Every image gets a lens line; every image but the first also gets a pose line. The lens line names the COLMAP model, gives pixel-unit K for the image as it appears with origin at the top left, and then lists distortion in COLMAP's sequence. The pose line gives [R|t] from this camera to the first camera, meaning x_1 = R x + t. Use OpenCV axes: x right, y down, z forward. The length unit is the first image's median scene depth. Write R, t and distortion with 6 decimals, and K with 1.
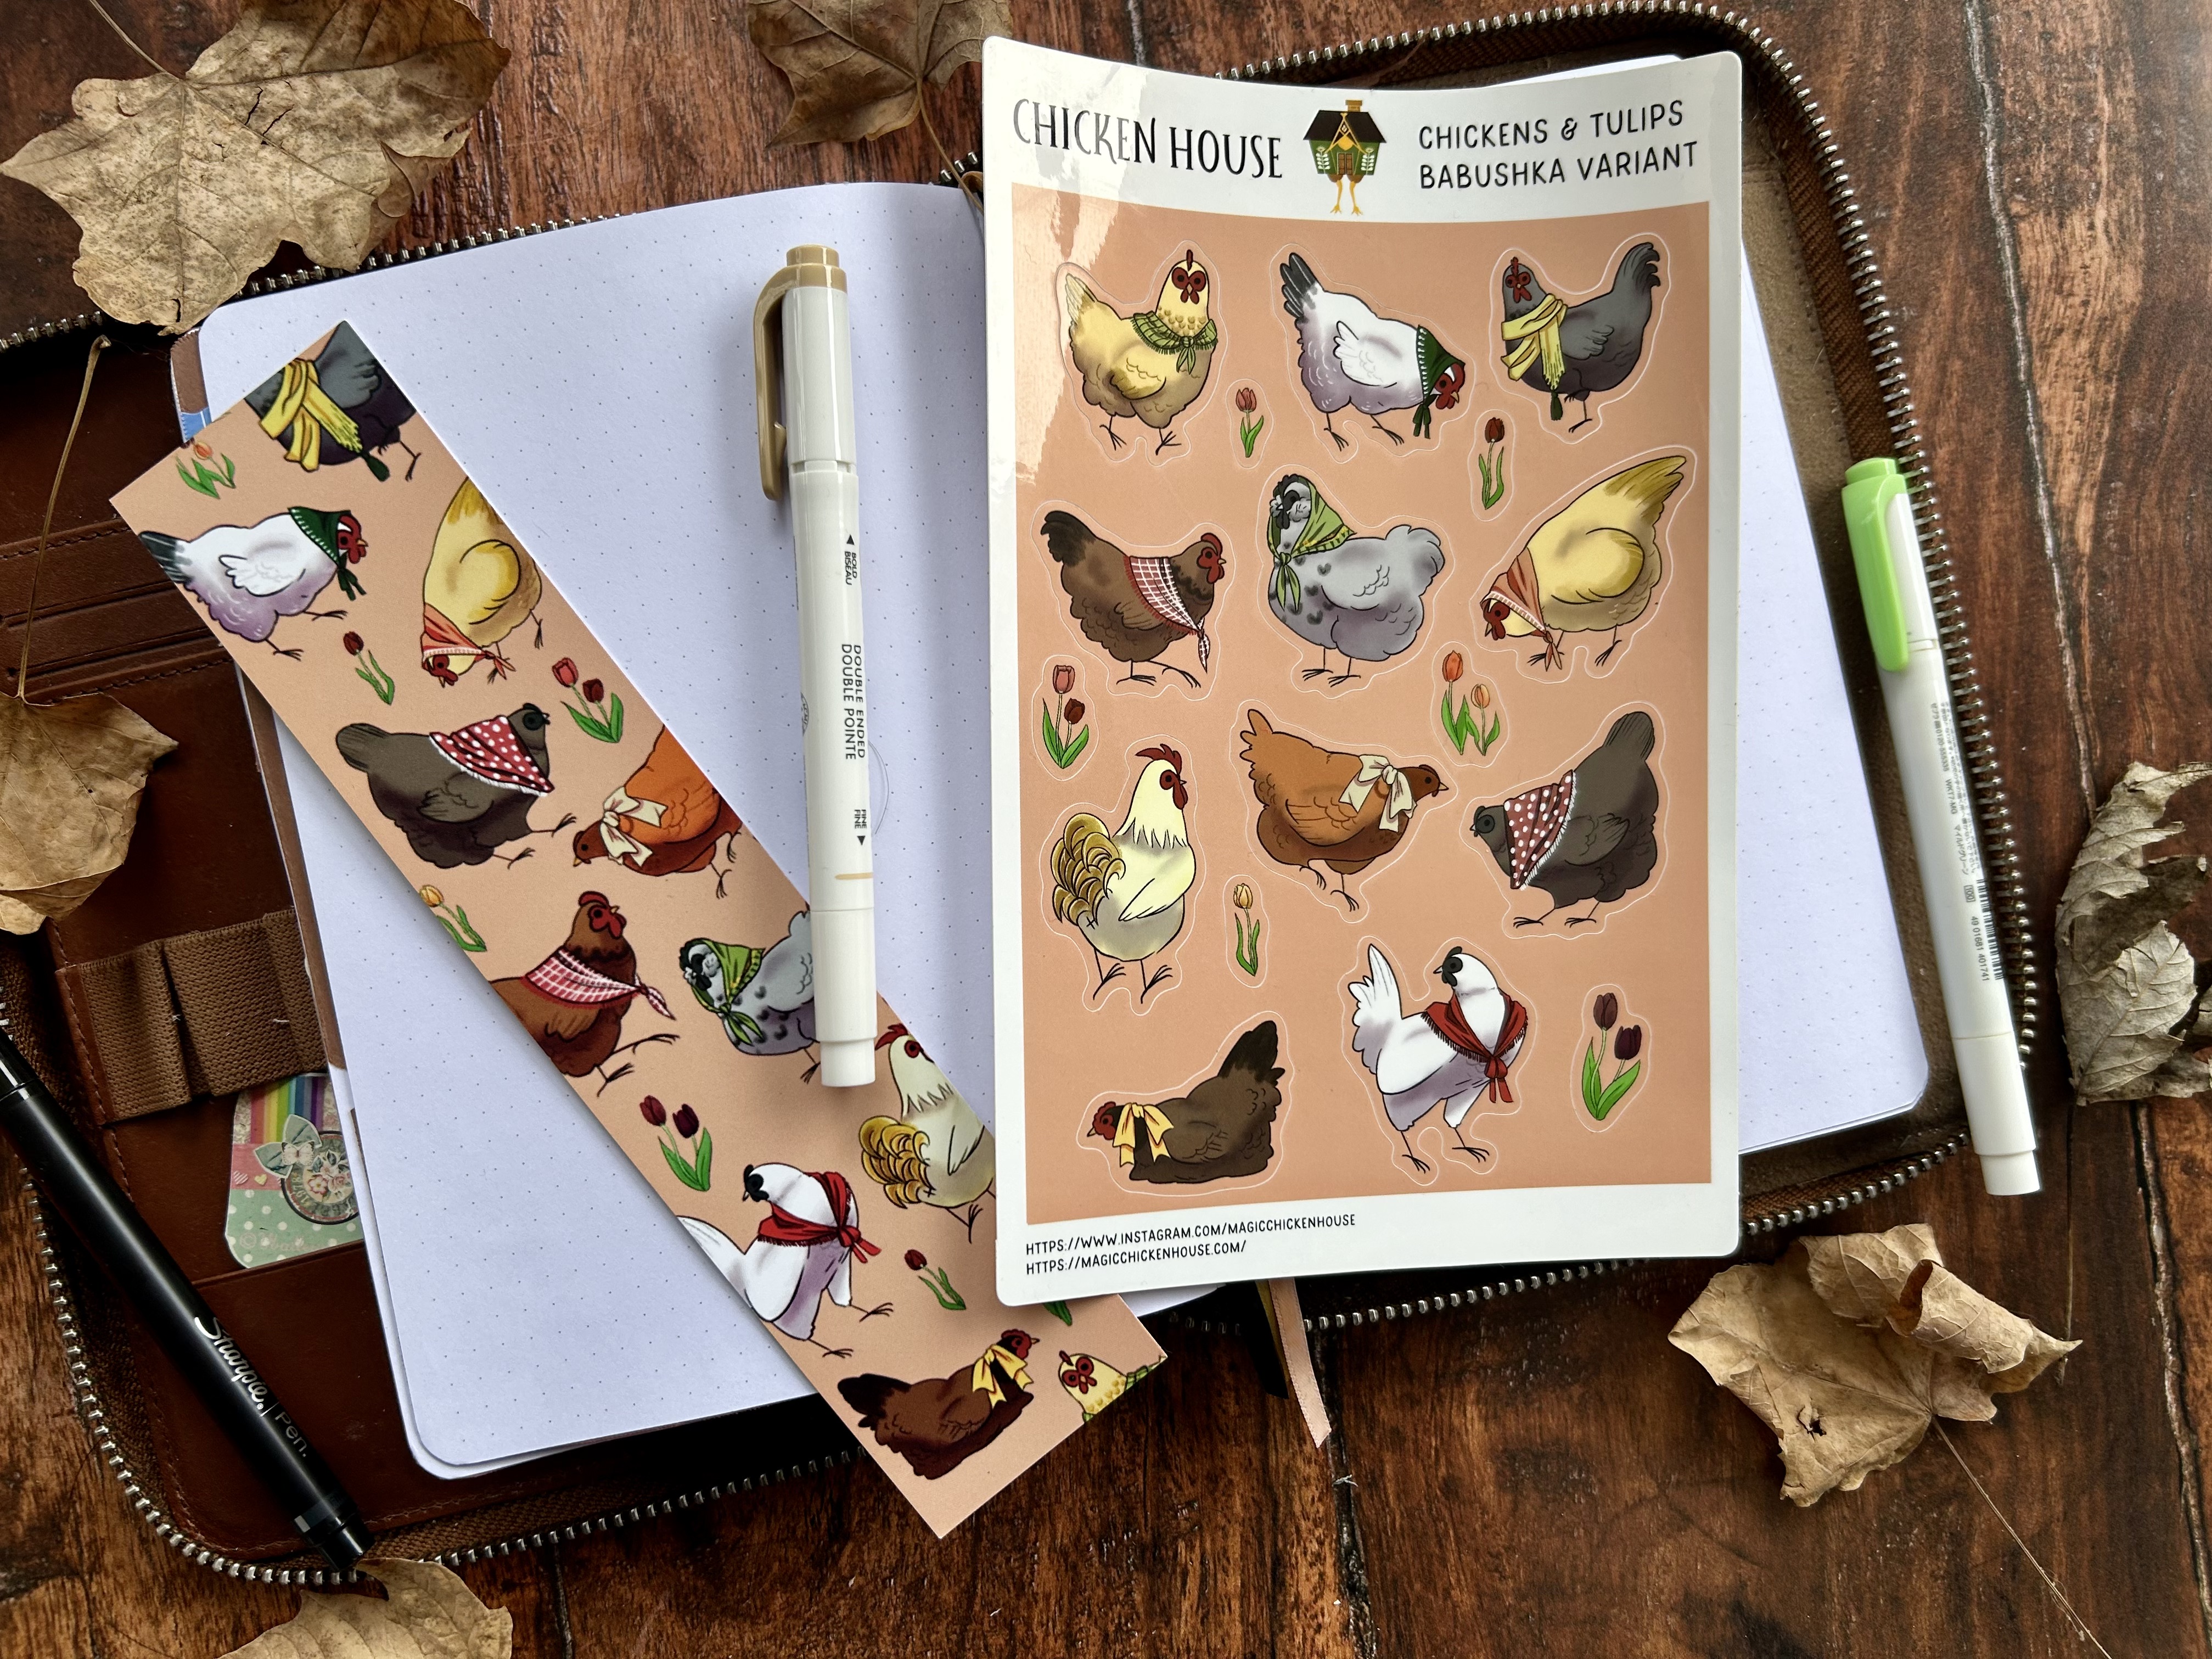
lens RADIAL K [[1713.2, 0, 1088.2], [0, 1713.2, 811.9], [0, 0, 1]] dist [-0.031138, -0.005902]
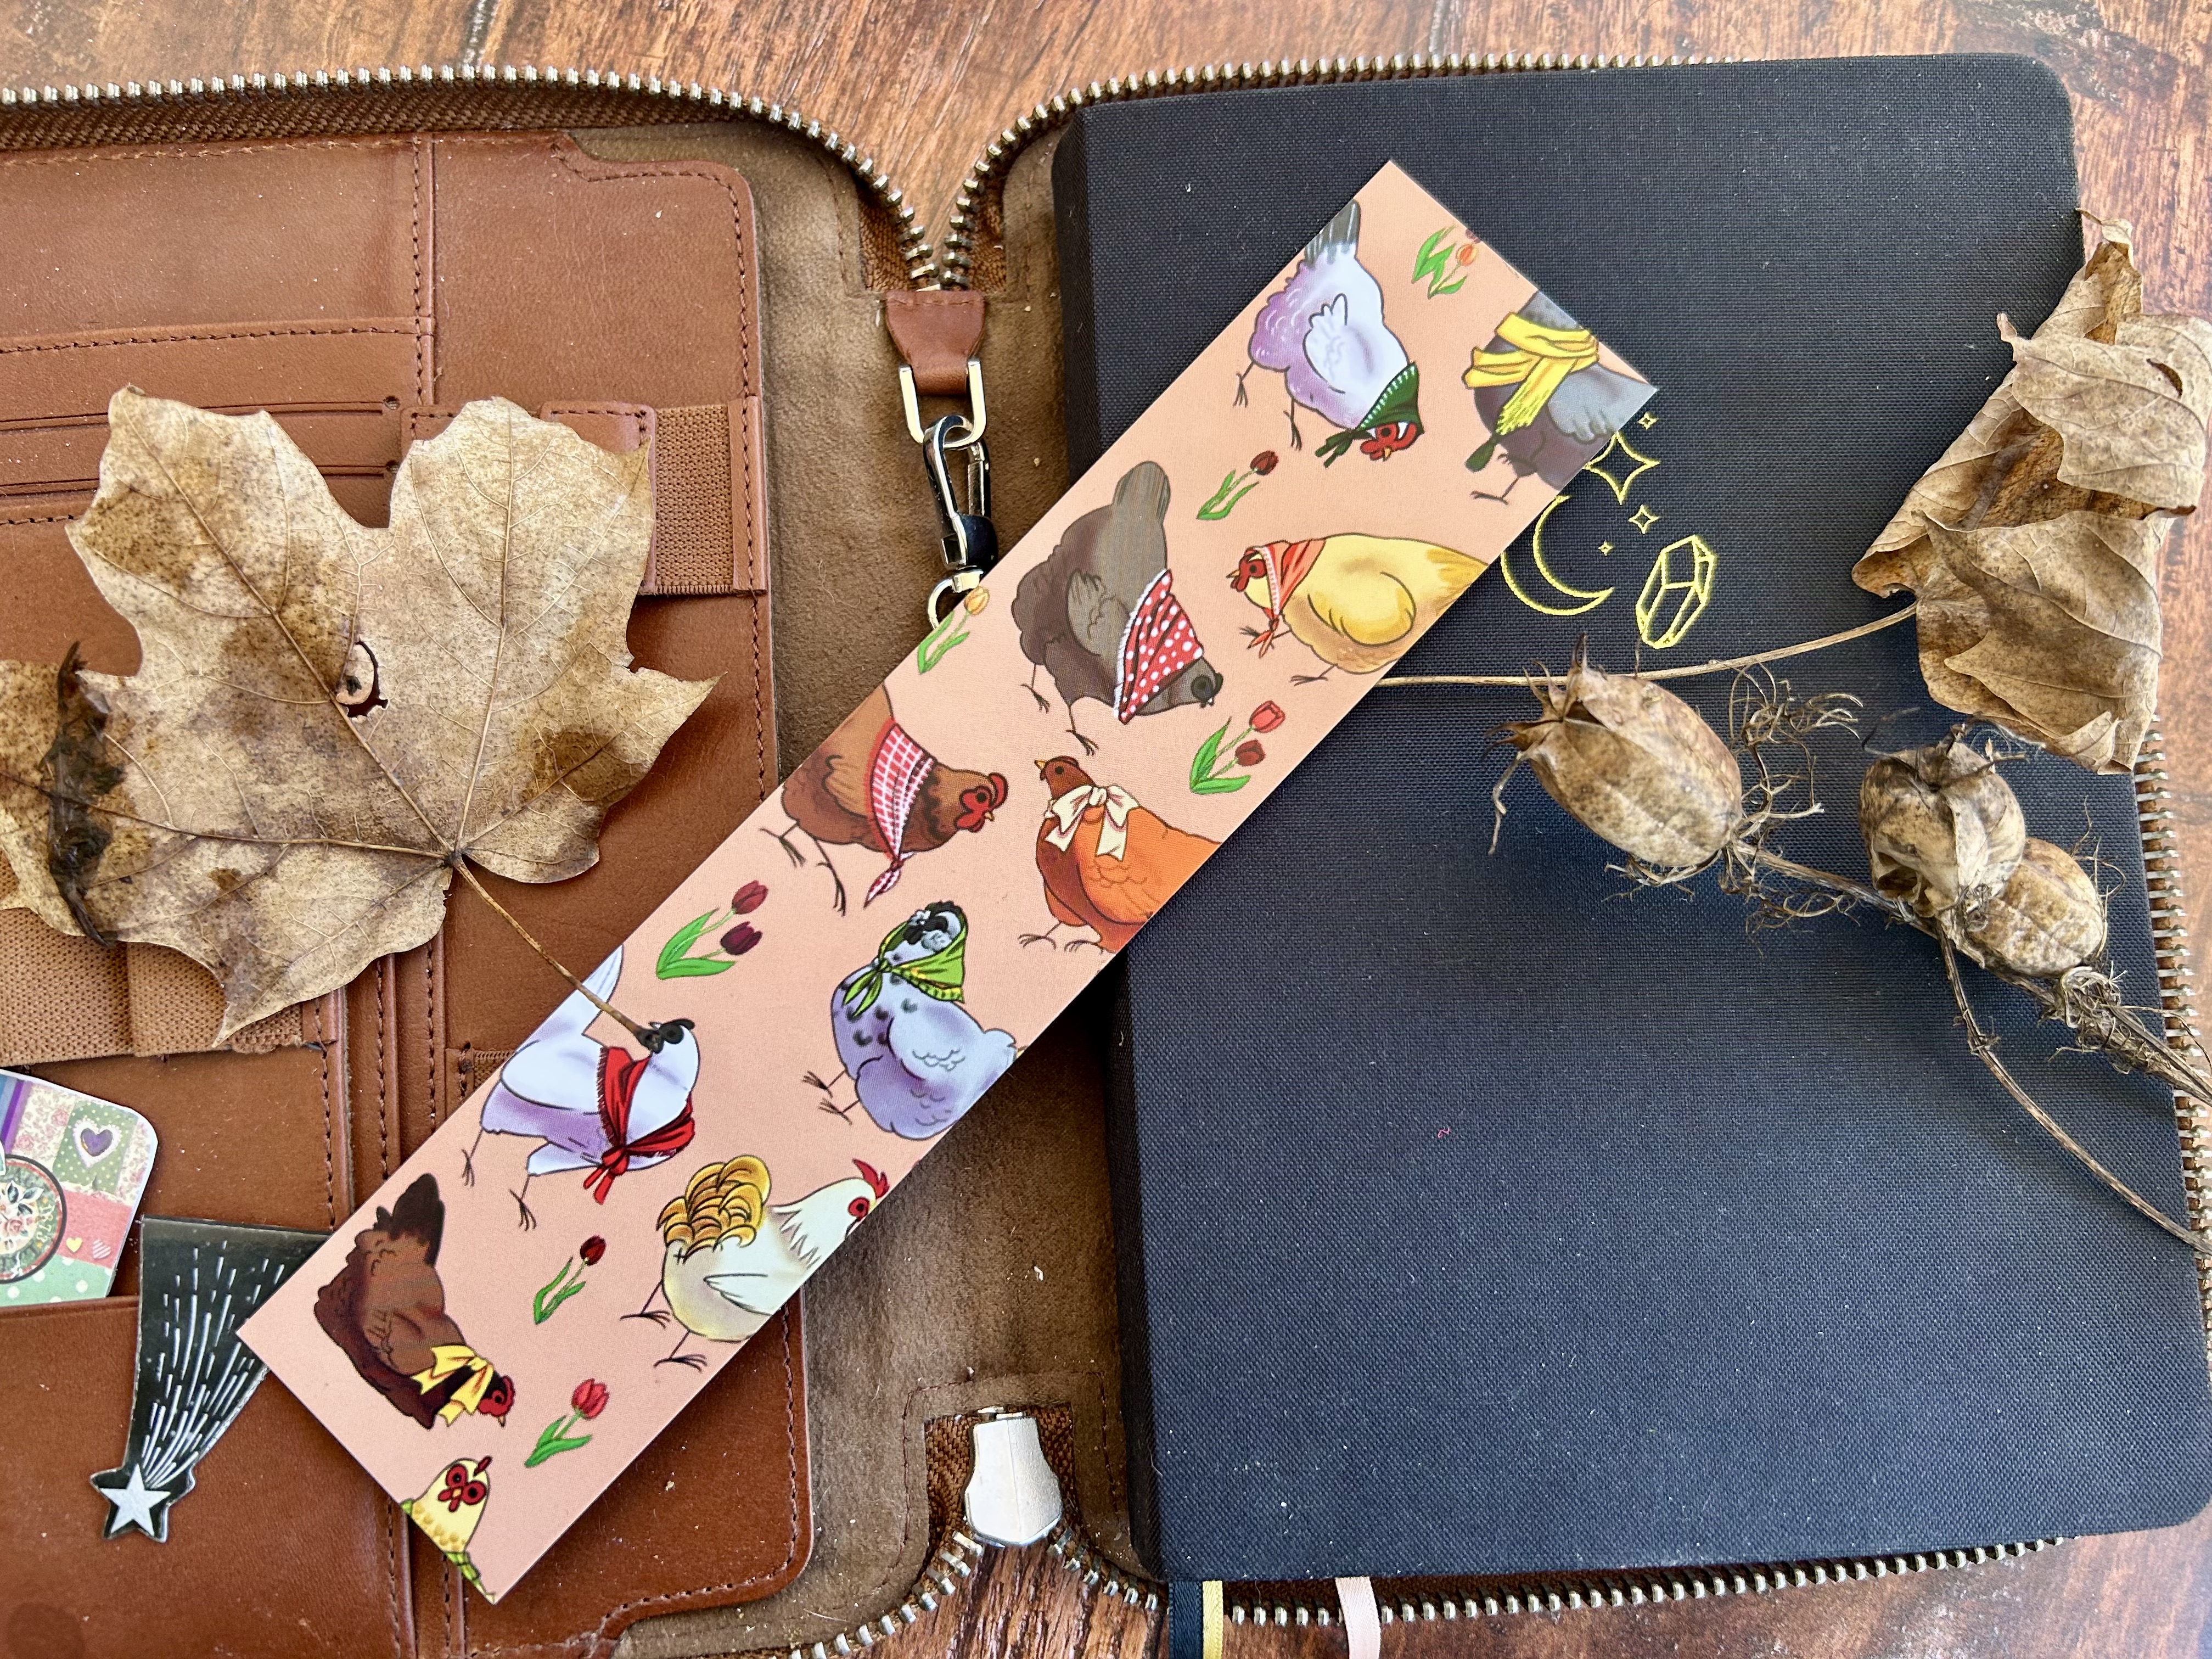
lens RADIAL K [[1713.2, 0, 1107.1], [0, 1713.2, 822.3], [0, 0, 1]] dist [-0.031138, -0.005902]
pose [[0.141274, 0.952494, -0.269807, -0.045143], [-0.989333, 0.145616, -0.003963, 0.004913], [0.035513, 0.267489, 0.962906, 0.212588]]
